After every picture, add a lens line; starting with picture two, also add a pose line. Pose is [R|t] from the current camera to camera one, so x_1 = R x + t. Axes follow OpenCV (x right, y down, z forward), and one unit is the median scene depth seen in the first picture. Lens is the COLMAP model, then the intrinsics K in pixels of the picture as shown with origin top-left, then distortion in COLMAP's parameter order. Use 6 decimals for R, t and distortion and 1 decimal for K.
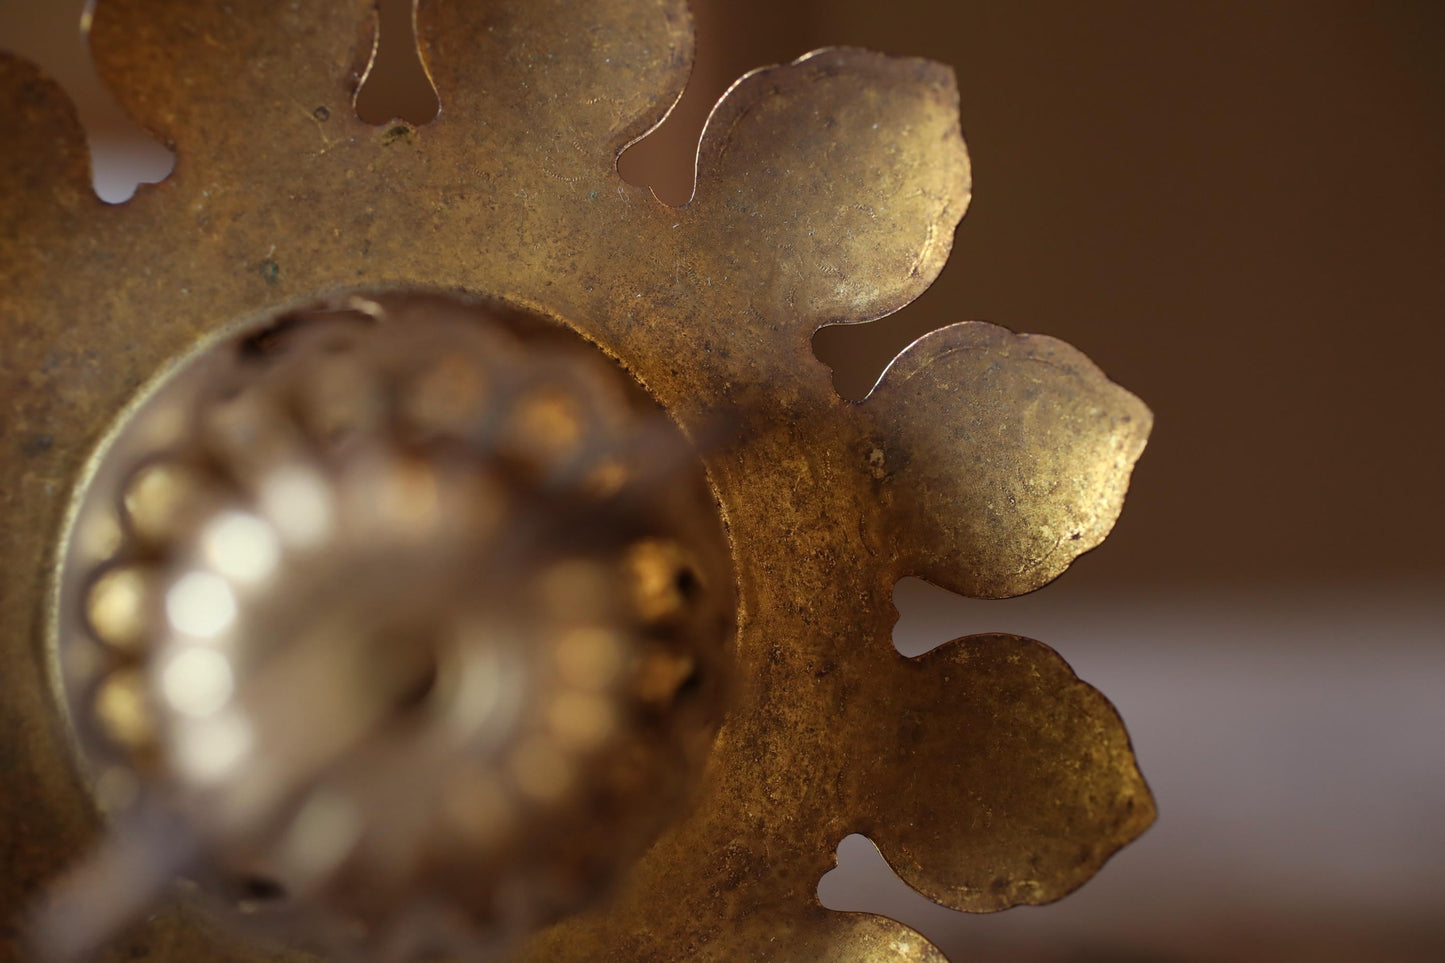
lens RADIAL K [[2279.2, 0, 722.5], [0, 2279.2, 481.5], [0, 0, 1]] dist [-0.029460, 0.222104]
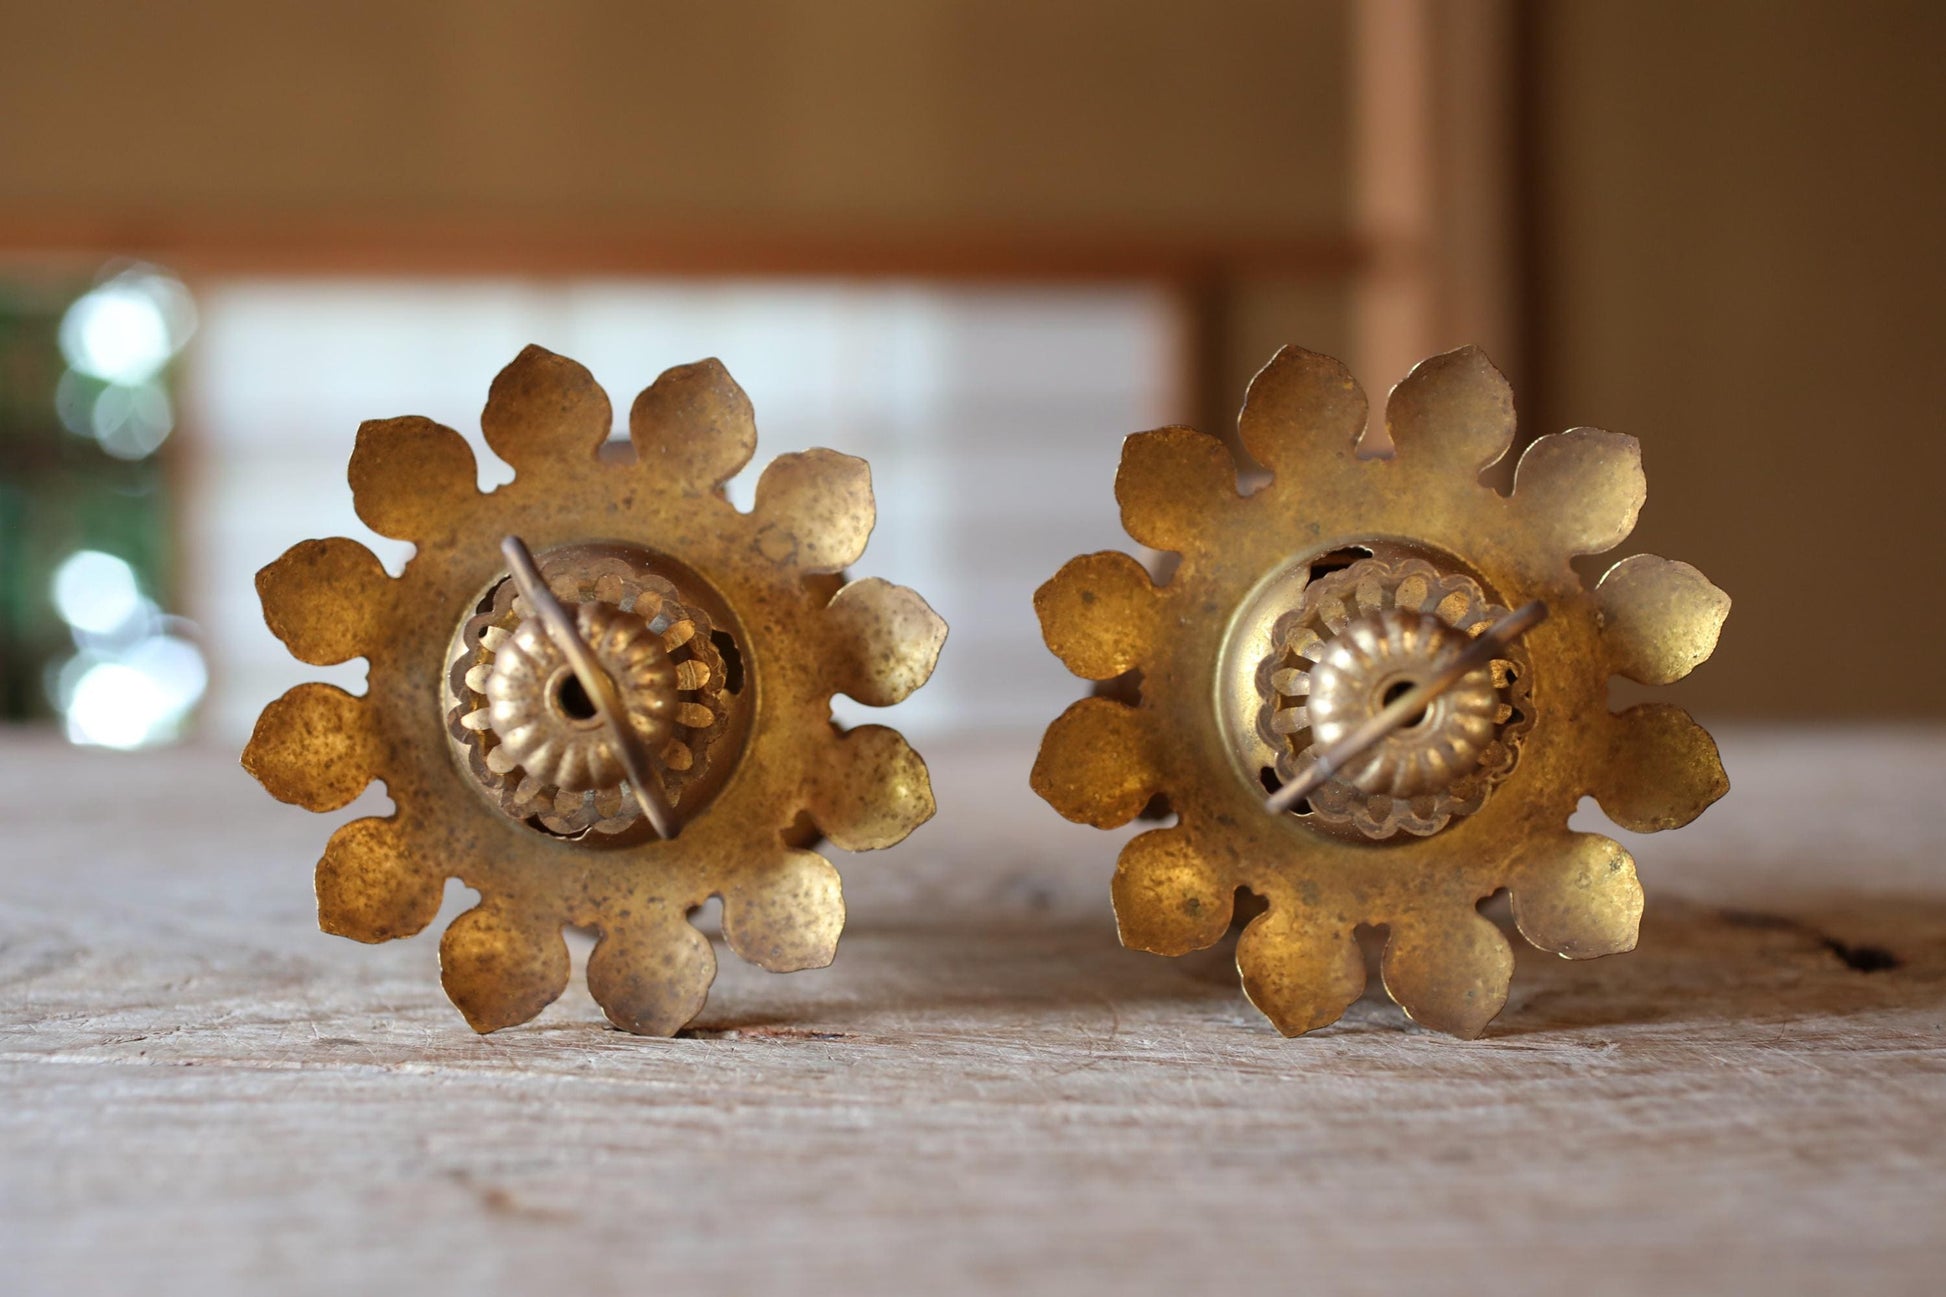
lens RADIAL K [[3069.5, 0, 973.0], [0, 3069.5, 648.5], [0, 0, 1]] dist [-0.029460, 0.222104]
pose [[0.987273, 0.015363, -0.158293, -0.056151], [-0.010742, 0.999492, 0.030007, -0.061514], [0.158673, -0.027925, 0.986936, -1.914488]]
